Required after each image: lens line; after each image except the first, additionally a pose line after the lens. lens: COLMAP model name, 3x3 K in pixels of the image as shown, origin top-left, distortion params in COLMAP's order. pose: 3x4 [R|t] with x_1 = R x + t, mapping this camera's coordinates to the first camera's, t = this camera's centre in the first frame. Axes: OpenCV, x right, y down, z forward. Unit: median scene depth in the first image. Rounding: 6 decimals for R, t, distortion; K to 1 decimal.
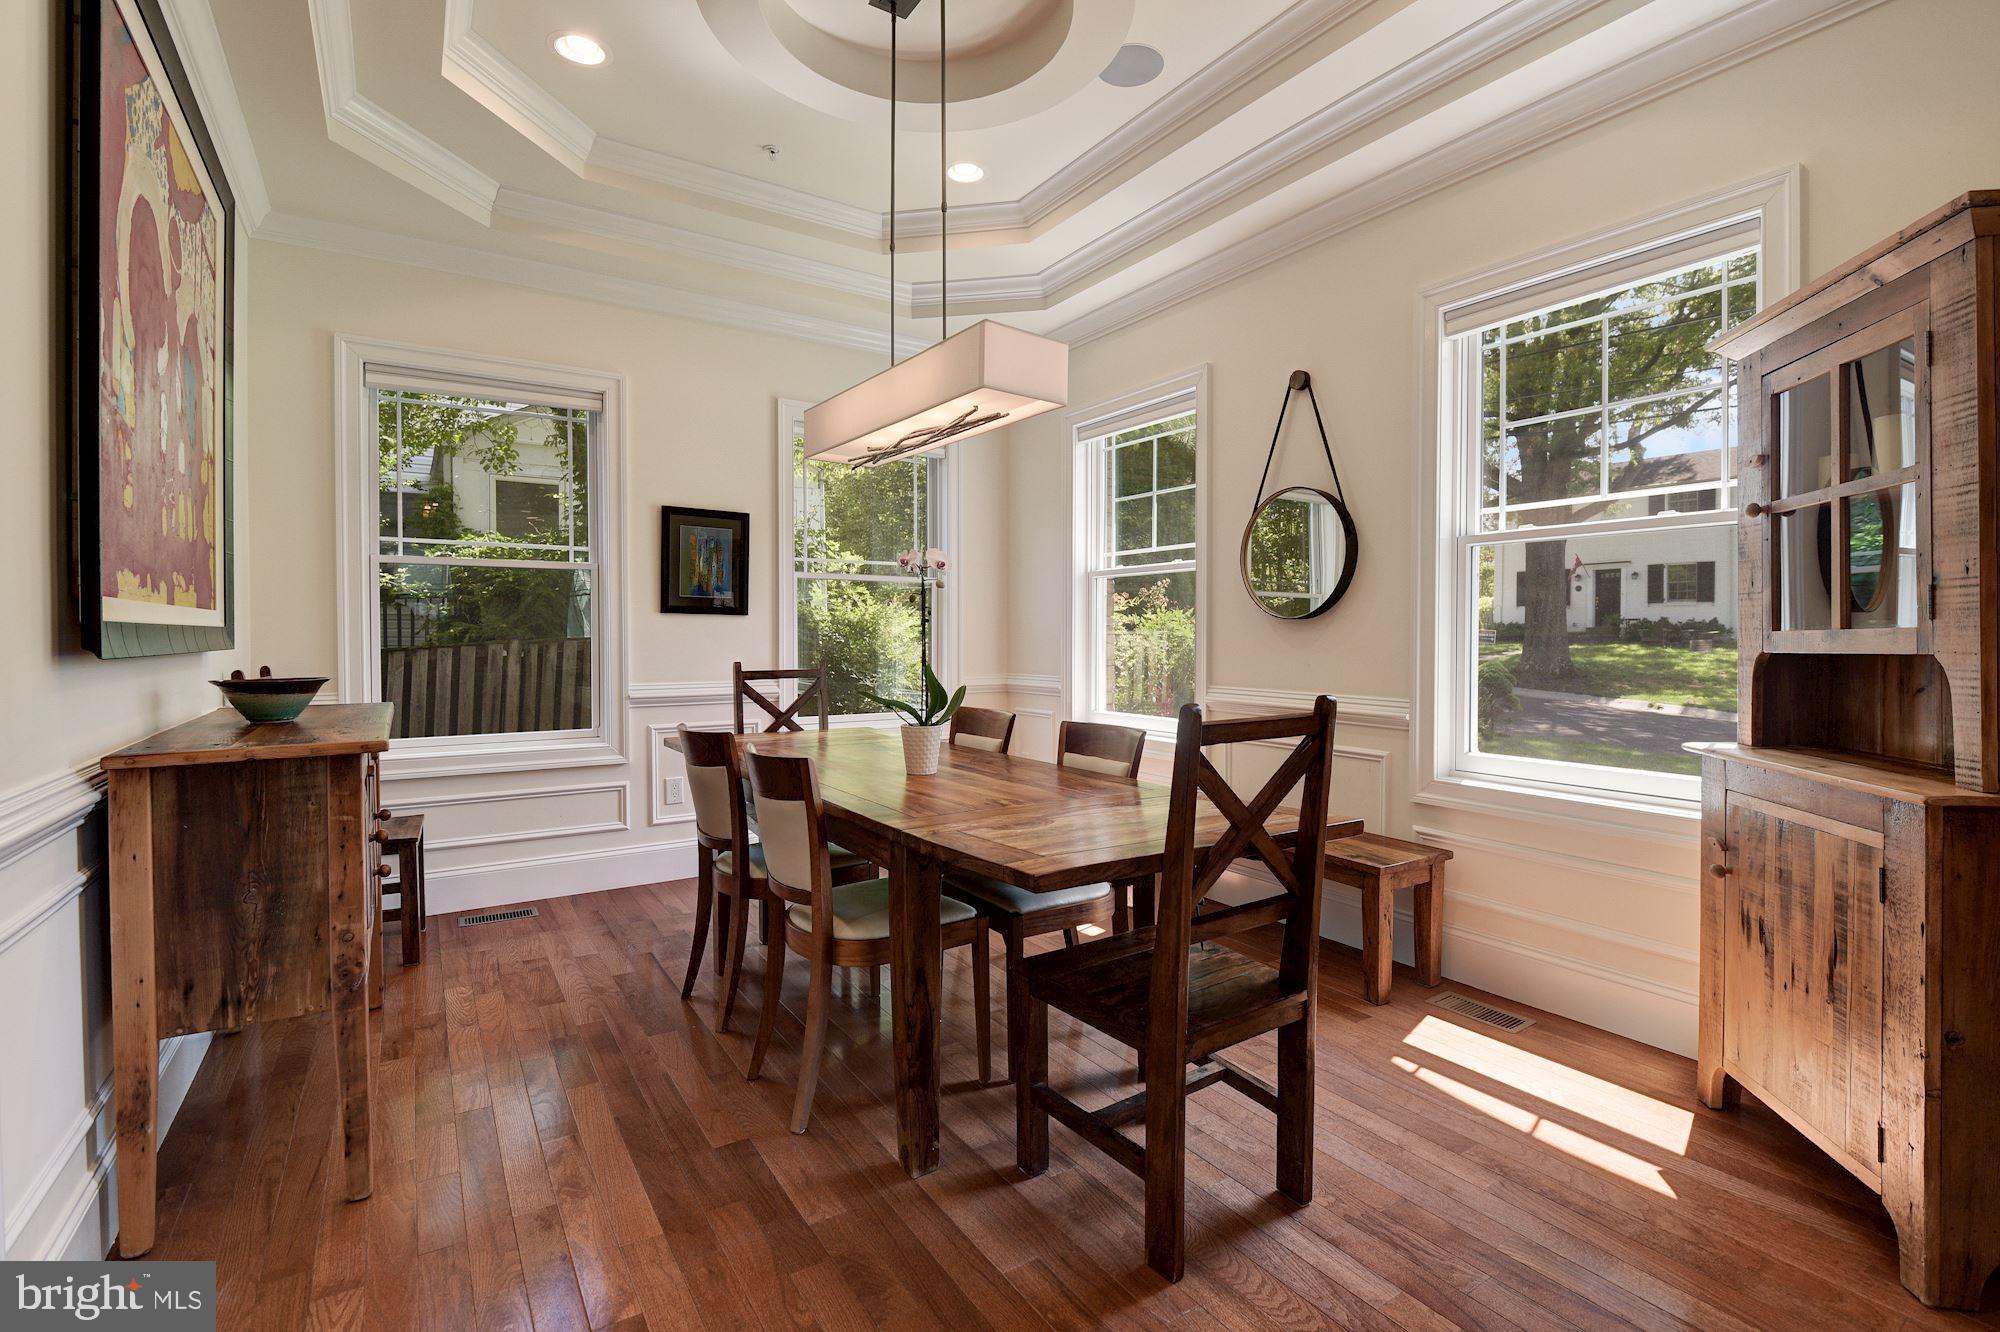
lens RADIAL K [[914.3, 0, 1008.8], [0, 914.3, 644.2], [0, 0, 1]] dist [-0.000358, -0.001293]
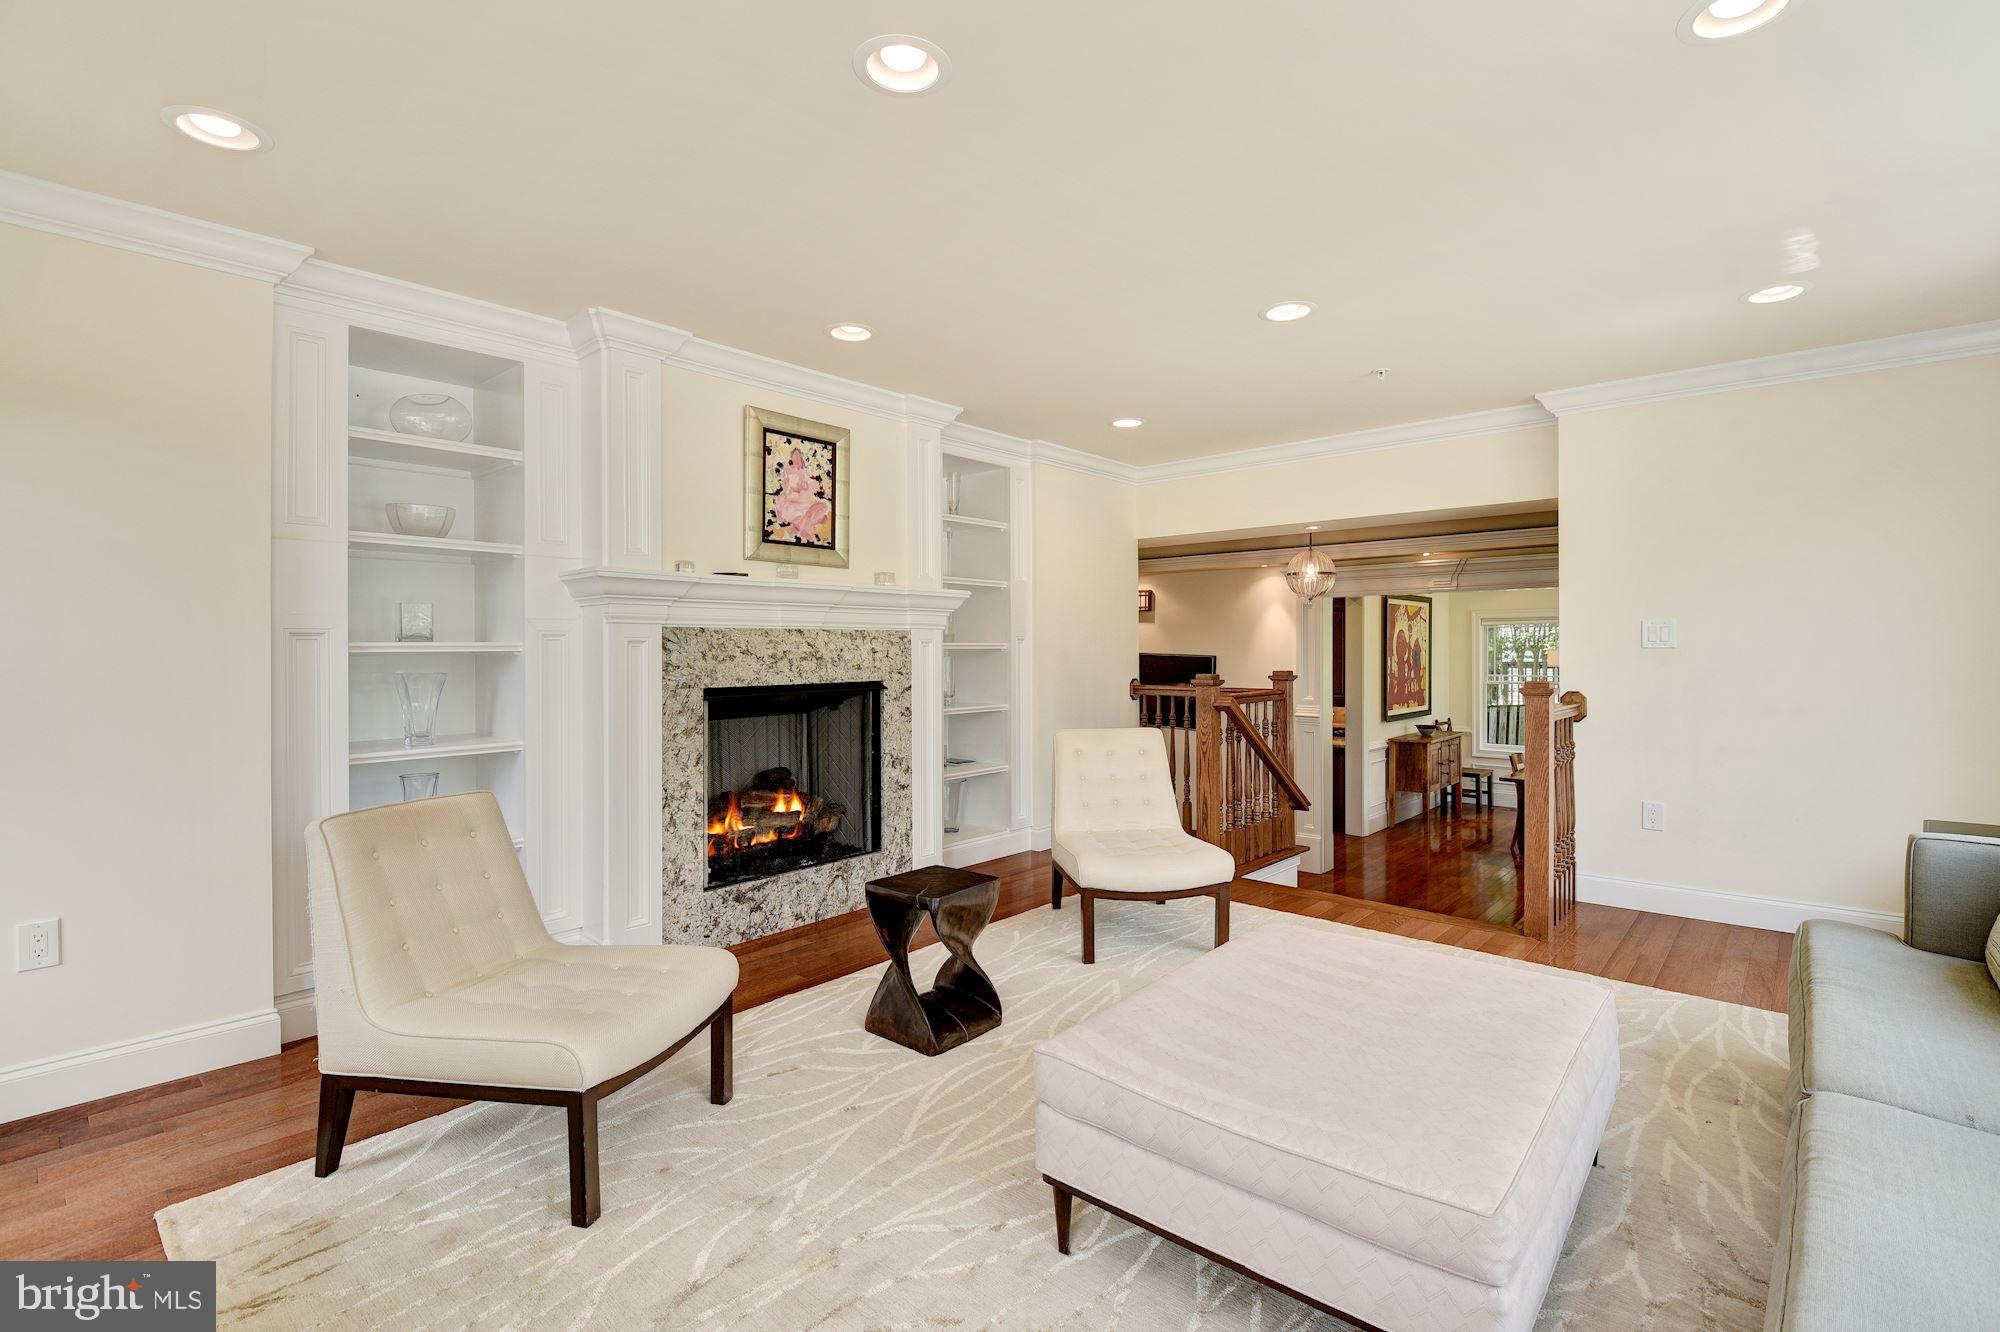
lens RADIAL K [[914.3, 0, 1003.7], [0, 914.3, 654.0], [0, 0, 1]] dist [-0.000358, -0.001293]
pose [[0.249762, 0.008760, -0.968268, 3.570838], [-0.008460, 0.999941, 0.006865, -0.384191], [0.968270, 0.006477, 0.249821, -2.510770]]
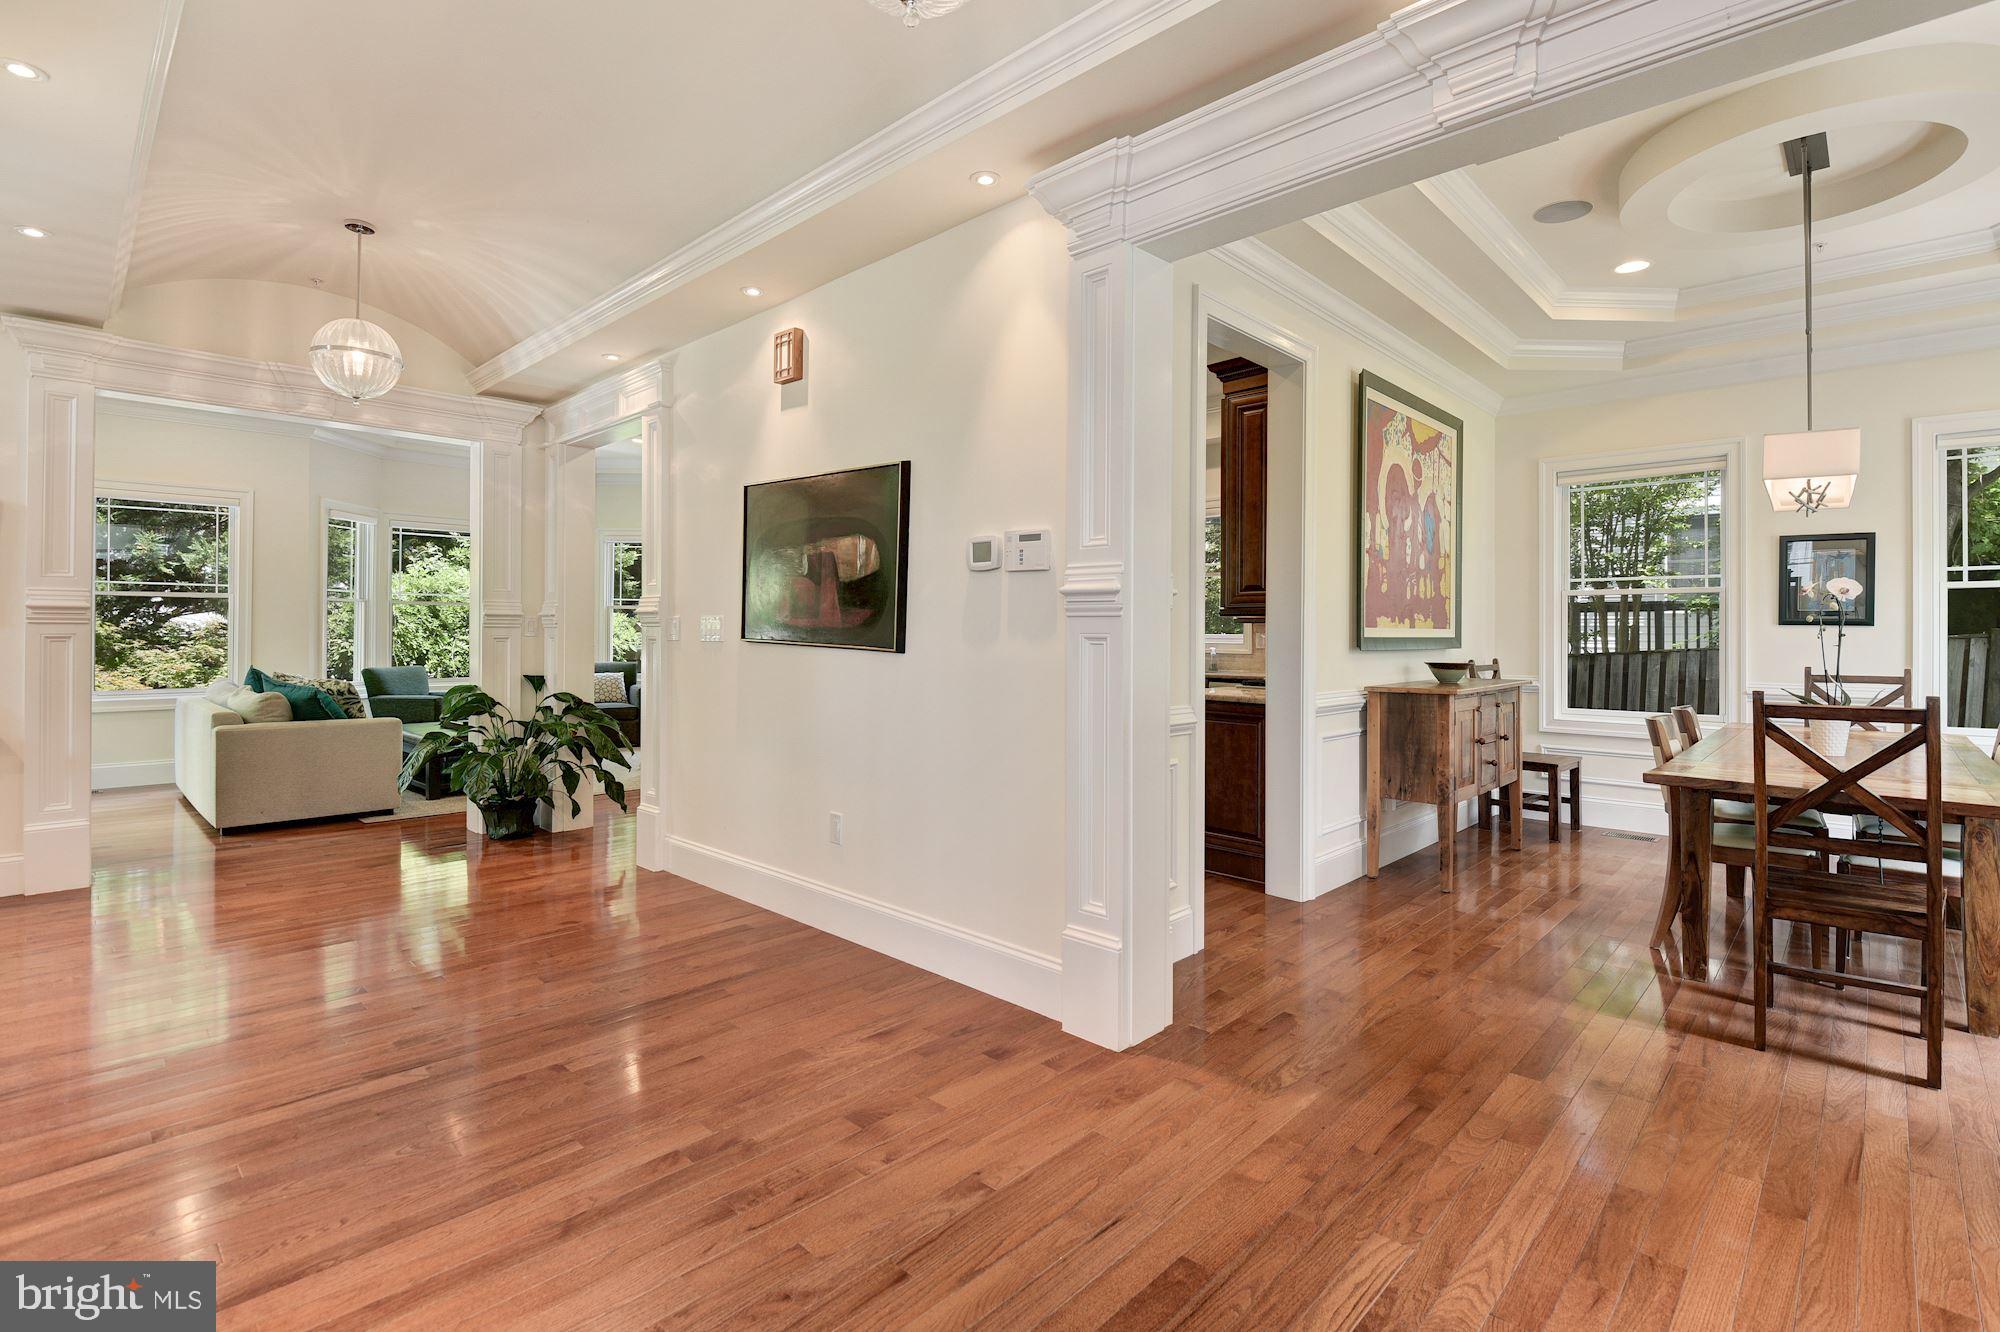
lens RADIAL K [[914.3, 0, 1006.2], [0, 914.3, 633.2], [0, 0, 1]] dist [-0.000358, -0.001293]
pose [[0.216767, 0.002695, -0.976220, 1.275150], [-0.015491, 0.999880, -0.000679, -0.014532], [0.976100, 0.015269, 0.216783, -0.570580]]
